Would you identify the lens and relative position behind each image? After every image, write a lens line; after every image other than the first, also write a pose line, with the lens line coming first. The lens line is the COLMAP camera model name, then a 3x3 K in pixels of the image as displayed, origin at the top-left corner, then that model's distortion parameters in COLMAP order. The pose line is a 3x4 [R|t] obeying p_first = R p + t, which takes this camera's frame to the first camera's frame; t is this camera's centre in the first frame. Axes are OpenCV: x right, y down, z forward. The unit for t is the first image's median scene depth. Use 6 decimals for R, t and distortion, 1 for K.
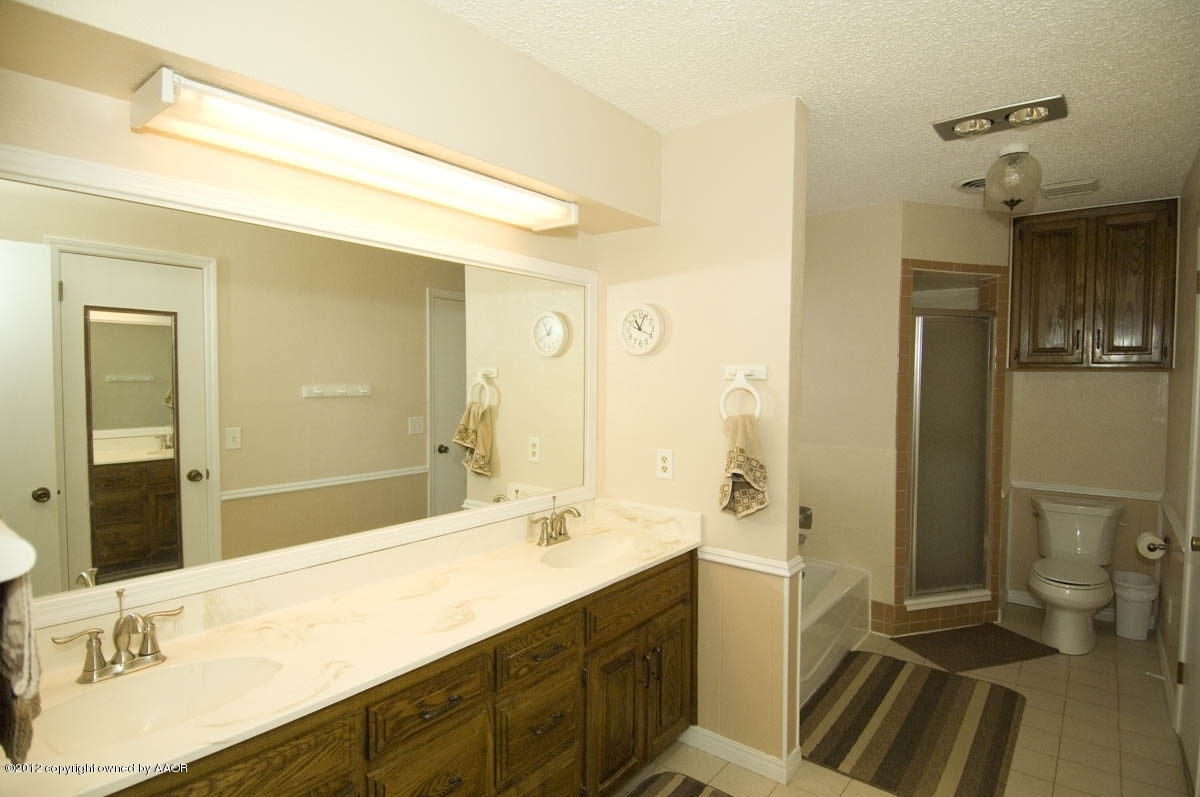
lens RADIAL K [[617.1, 0, 604.0], [0, 617.1, 402.7], [0, 0, 1]] dist [0.048353, -0.053622]
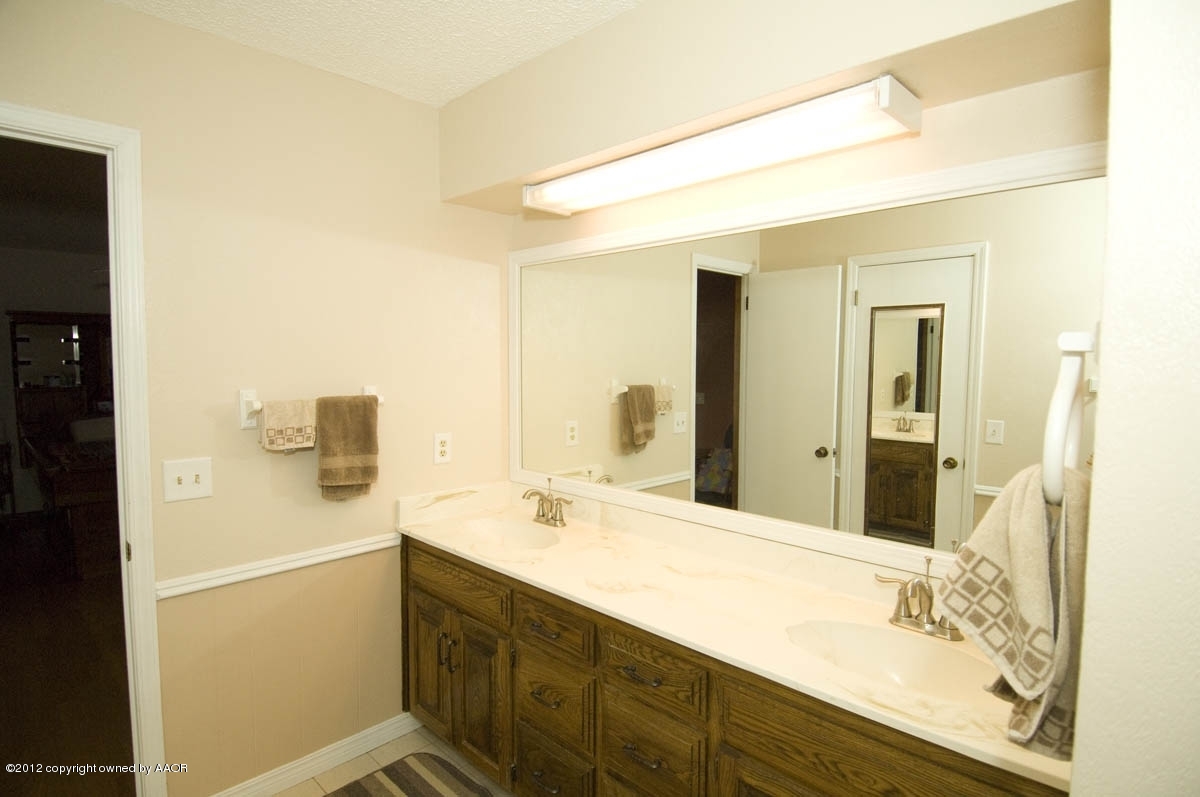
lens RADIAL K [[617.1, 0, 604.0], [0, 617.1, 402.7], [0, 0, 1]] dist [0.048353, -0.053622]
pose [[-0.098919, 0.053698, -0.993646, 0.760523], [-0.048748, 0.997083, 0.058737, -0.025320], [0.993901, 0.054248, -0.096013, 1.015696]]
